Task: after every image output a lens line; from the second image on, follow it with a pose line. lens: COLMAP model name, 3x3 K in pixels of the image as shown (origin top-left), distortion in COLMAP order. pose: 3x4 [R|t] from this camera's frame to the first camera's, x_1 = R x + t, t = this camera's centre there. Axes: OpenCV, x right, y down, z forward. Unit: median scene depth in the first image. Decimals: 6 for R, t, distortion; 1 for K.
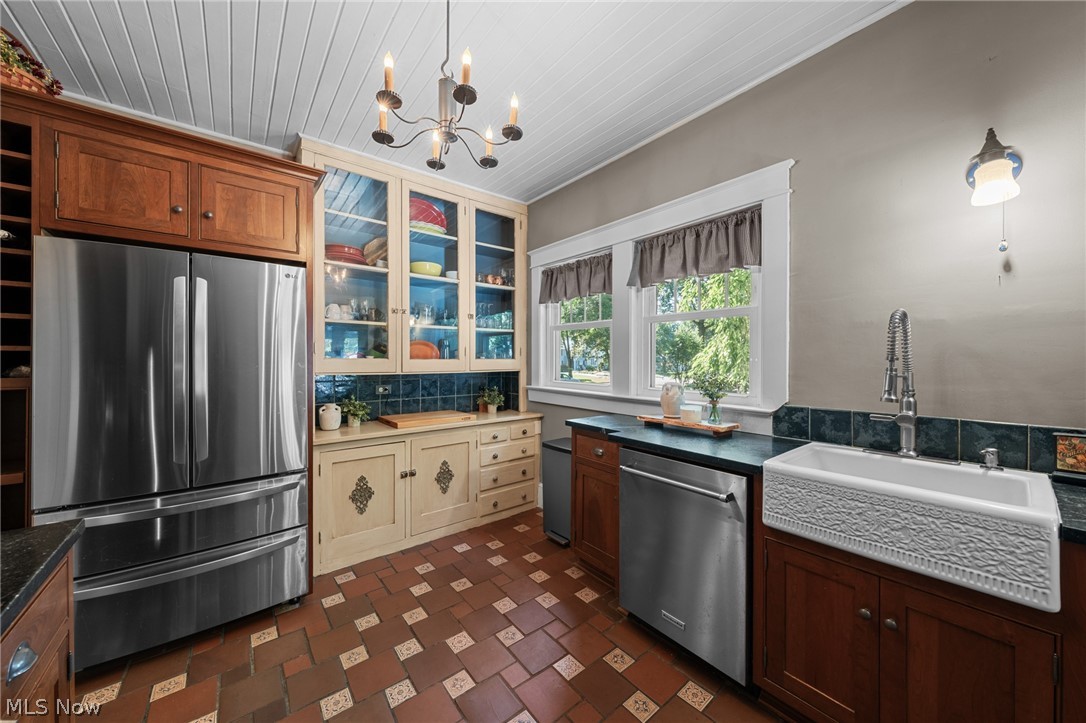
lens RADIAL K [[382.0, 0, 541.1], [0, 382.0, 359.2], [0, 0, 1]] dist [-0.000677, -0.000117]
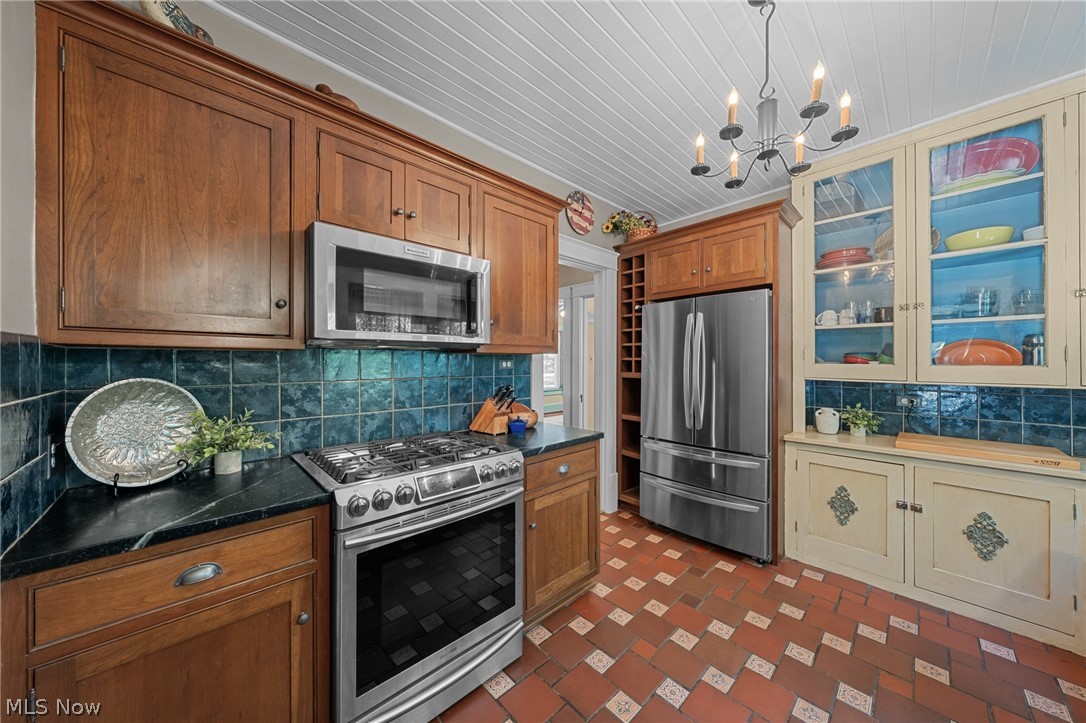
lens RADIAL K [[366.3, 0, 544.0], [0, 366.3, 360.3], [0, 0, 1]] dist [0.000392, 0.000118]
pose [[0.085171, -0.004096, -0.996358, 0.360052], [-0.001151, 0.999990, -0.004209, -0.006488], [0.996366, 0.001506, 0.085166, 0.156420]]
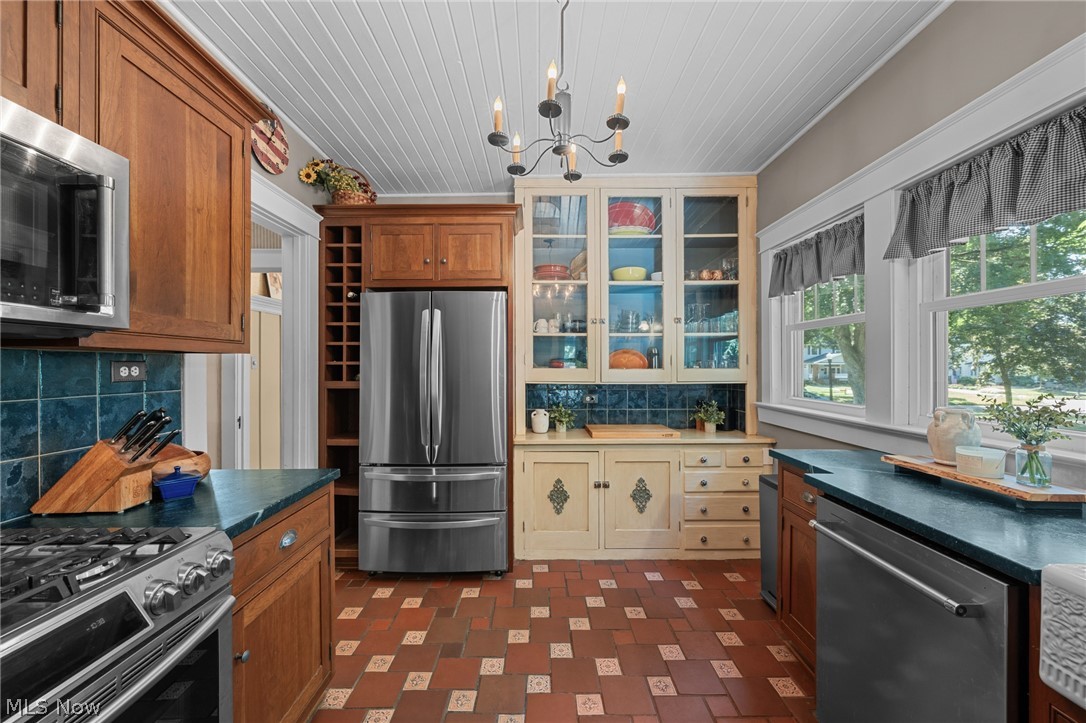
lens RADIAL K [[418.0, 0, 539.1], [0, 418.0, 367.0], [0, 0, 1]] dist [-0.000460, -0.000236]
pose [[0.779299, -0.002977, -0.626645, 0.203224], [0.002450, 0.999996, -0.001704, -0.003839], [0.626647, -0.000208, 0.779303, 0.052367]]
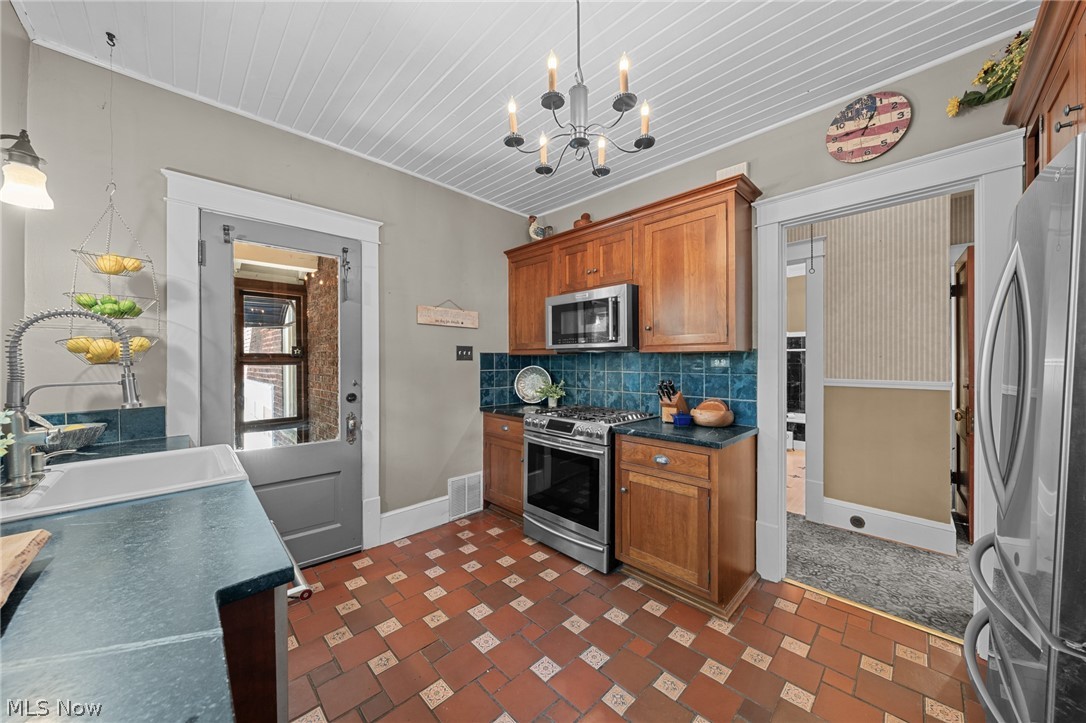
lens RADIAL K [[378.3, 0, 543.0], [0, 378.3, 361.5], [0, 0, 1]] dist [0.000528, 0.000045]
pose [[-0.994759, 0.000490, -0.102244, -0.025662], [0.000206, 0.999996, 0.002794, -0.005013], [0.102245, 0.002759, -0.994755, 1.018463]]
